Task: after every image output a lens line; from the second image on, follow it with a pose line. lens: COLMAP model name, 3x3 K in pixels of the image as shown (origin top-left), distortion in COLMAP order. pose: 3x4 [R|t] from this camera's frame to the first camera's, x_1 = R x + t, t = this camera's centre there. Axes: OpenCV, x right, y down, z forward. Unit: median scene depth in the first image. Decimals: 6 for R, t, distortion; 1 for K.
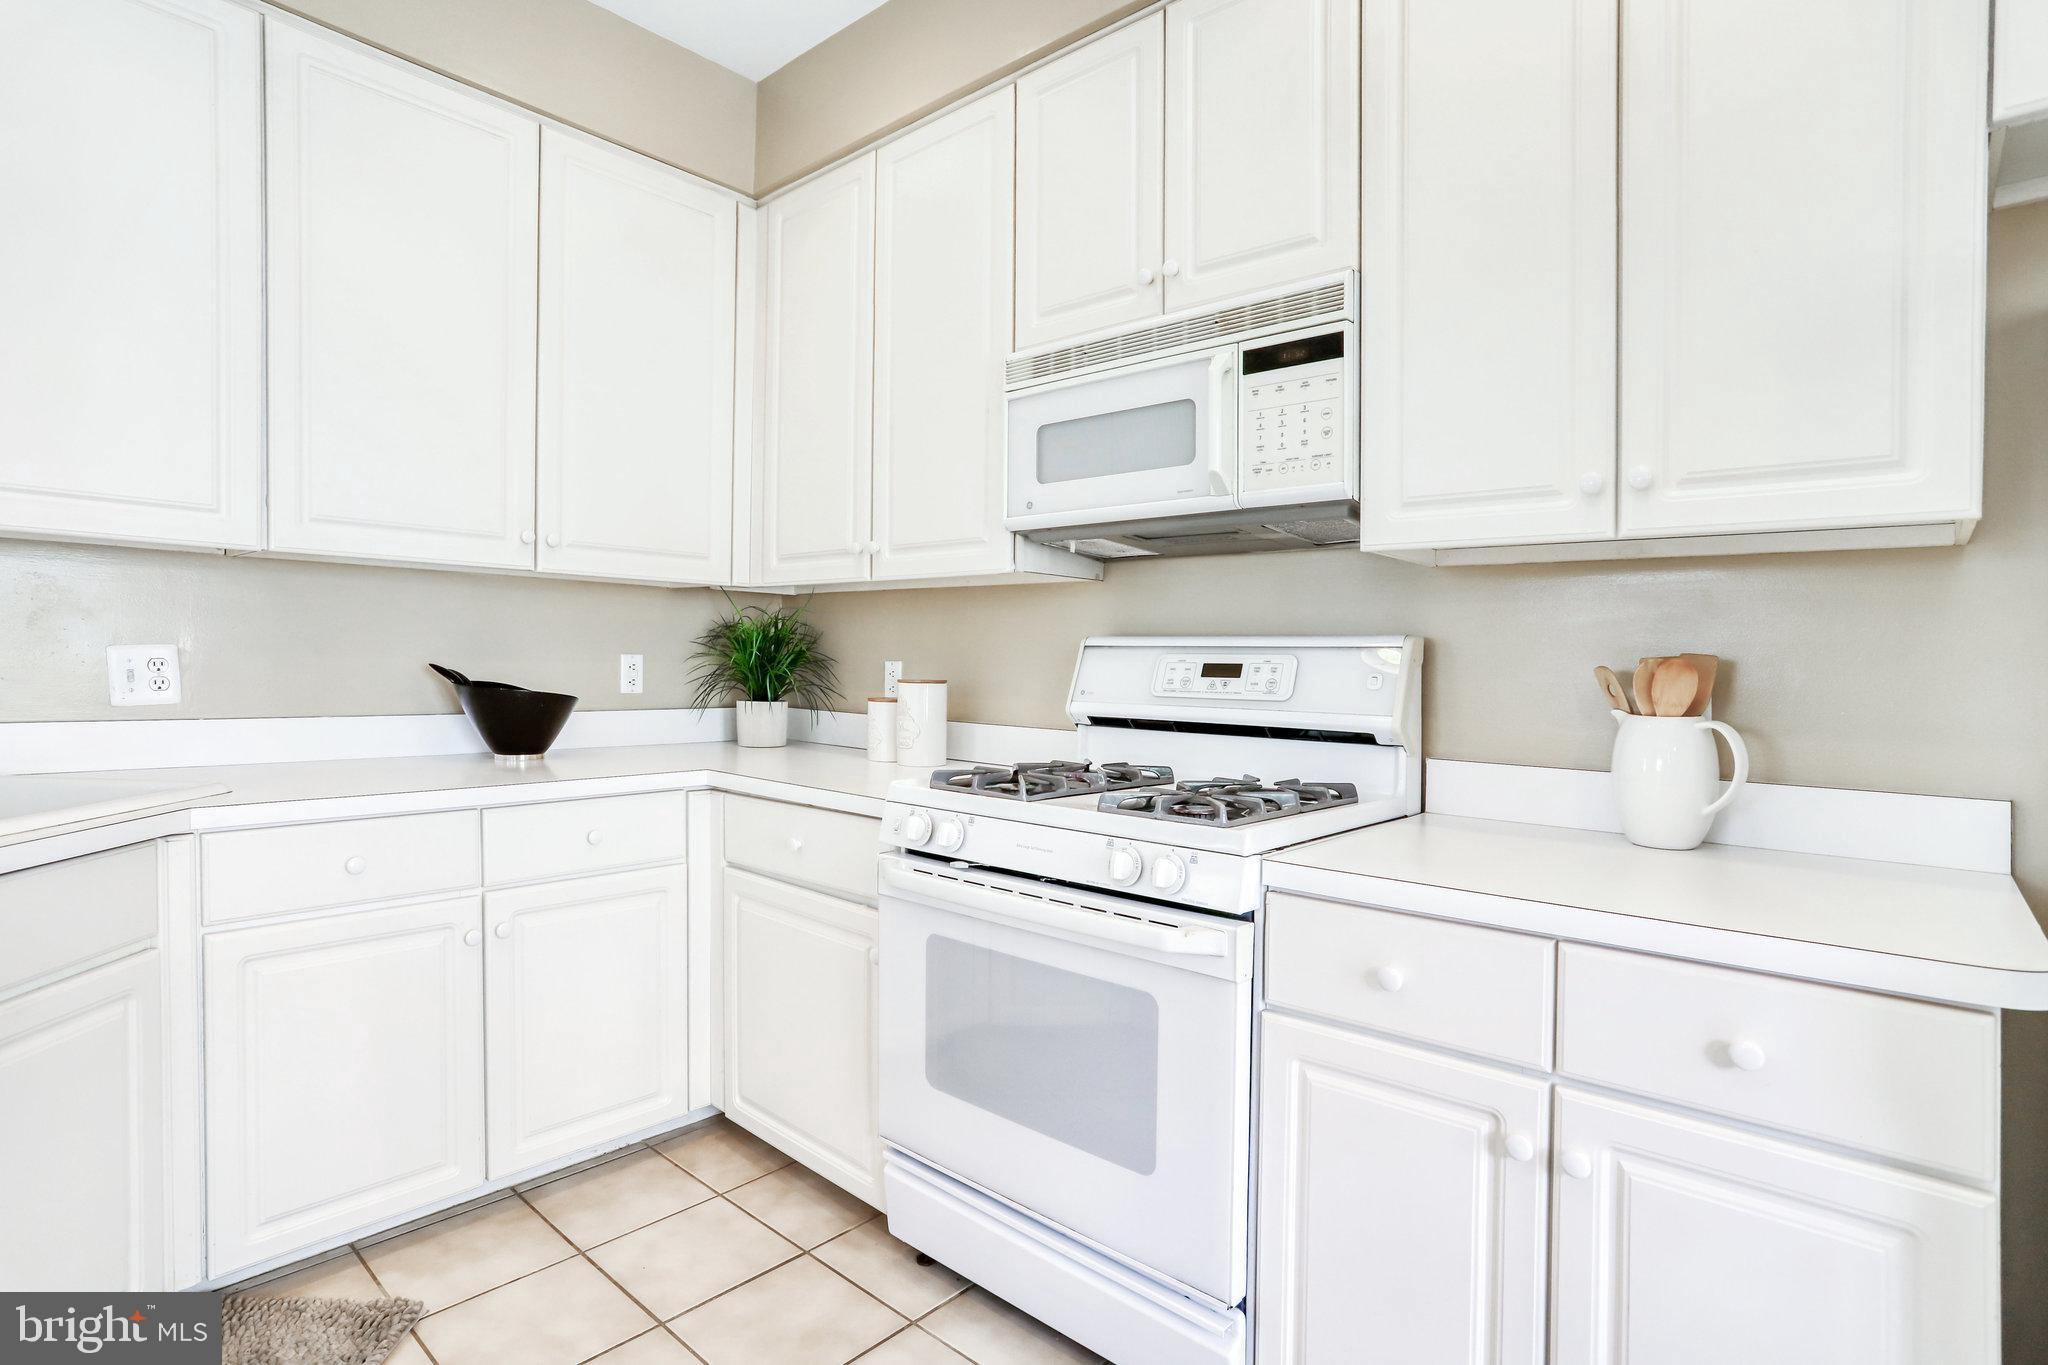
lens RADIAL K [[1018.7, 0, 1027.2], [0, 1018.7, 649.9], [0, 0, 1]] dist [-0.053684, 0.023817]
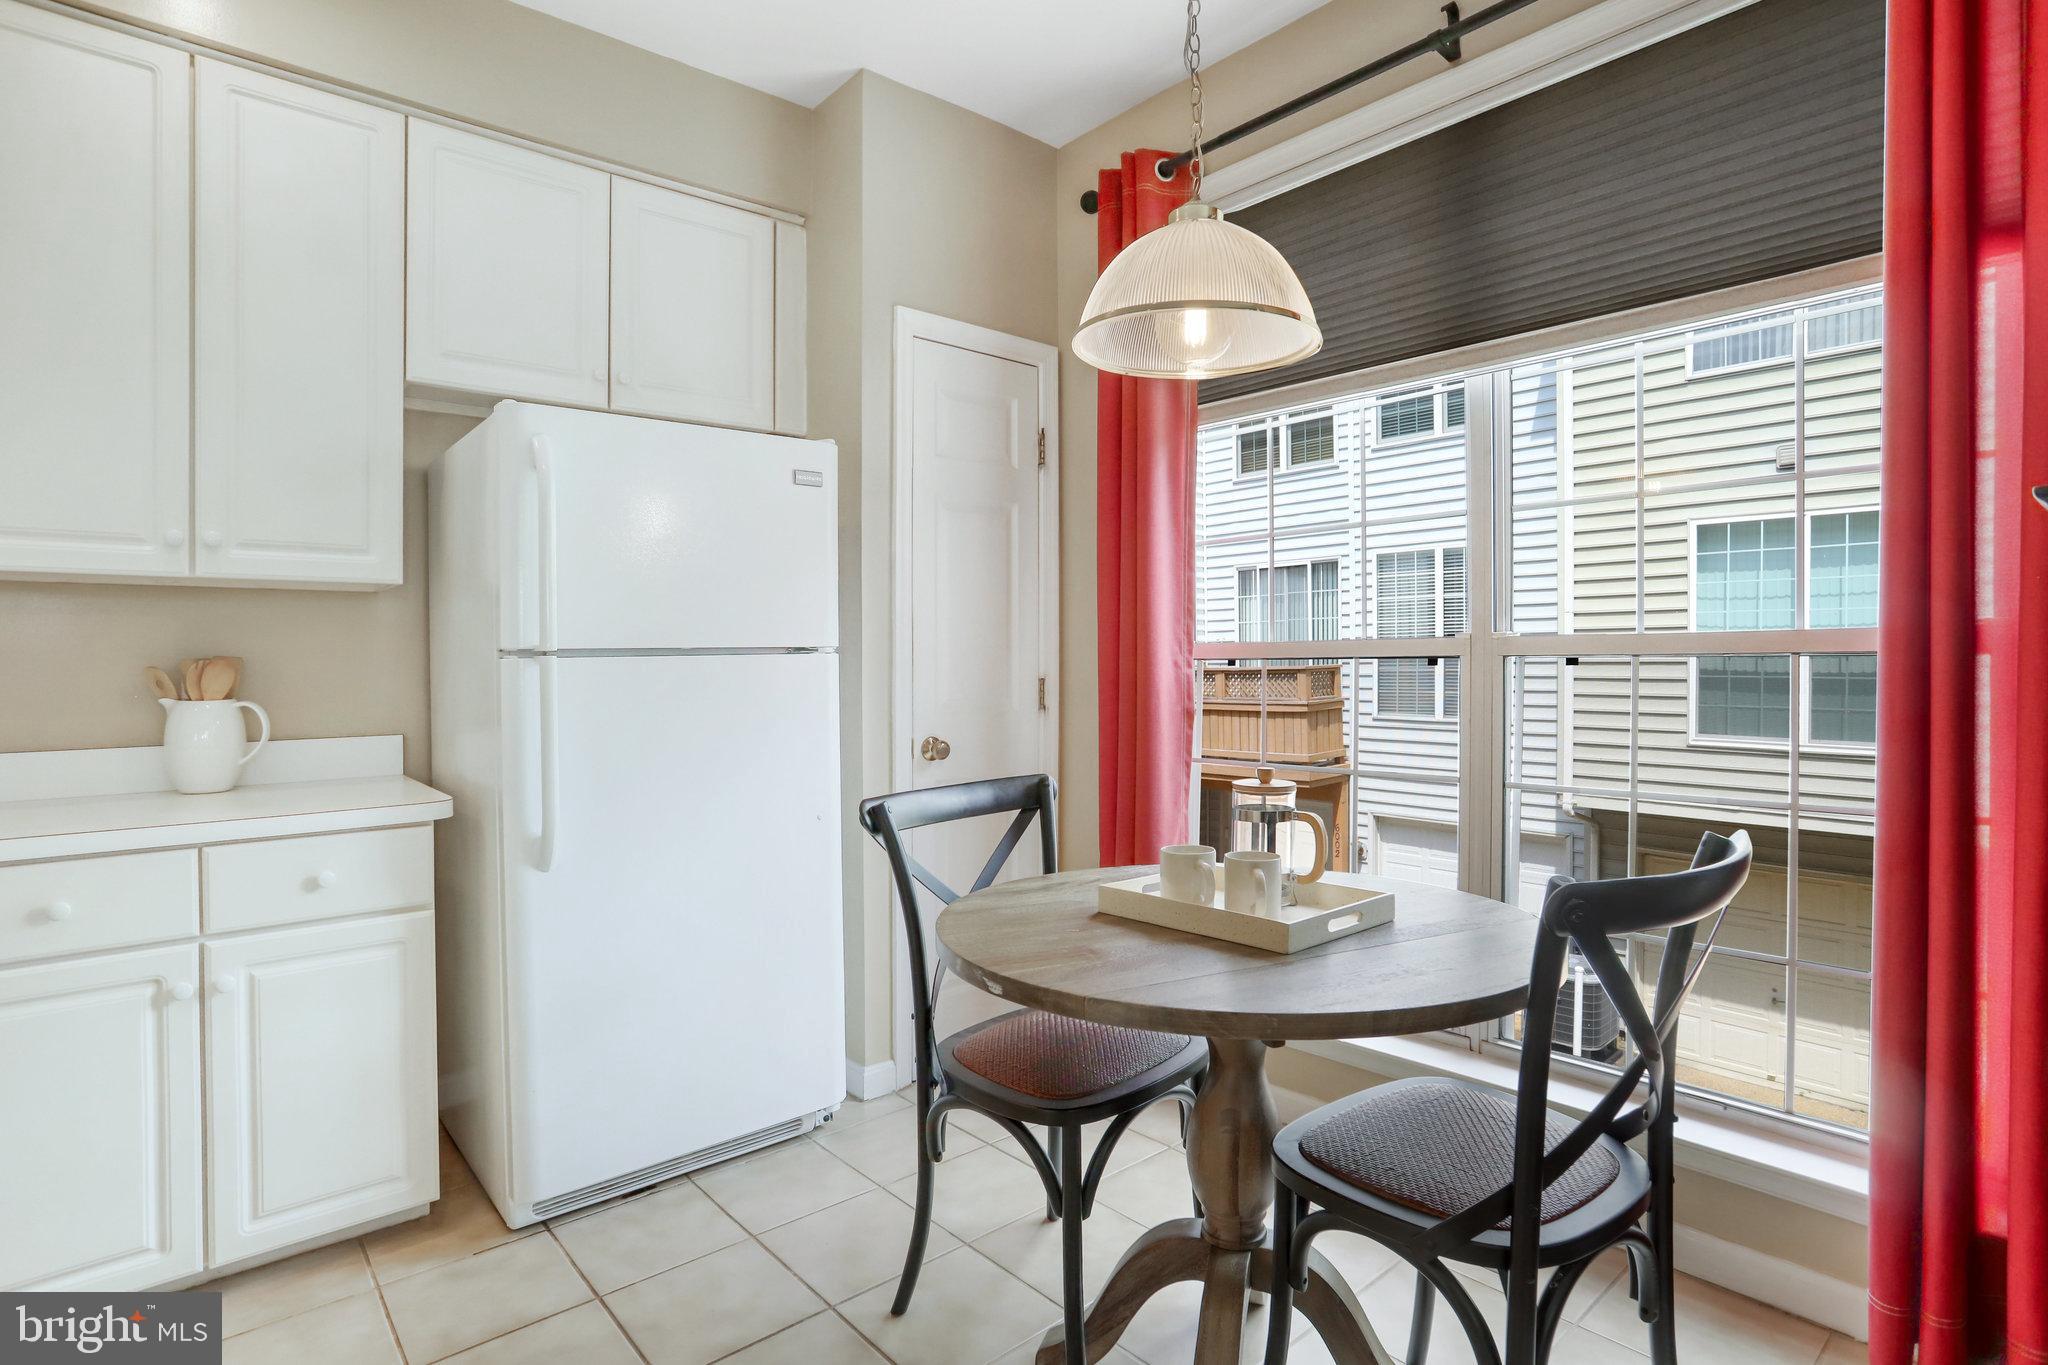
lens RADIAL K [[1041.2, 0, 1022.7], [0, 1041.2, 676.4], [0, 0, 1]] dist [-0.060040, 0.026392]
pose [[0.134479, -0.033825, 0.990339, -0.581136], [0.001250, 0.999422, 0.033966, -0.014577], [-0.990916, -0.003330, 0.134444, -0.317460]]
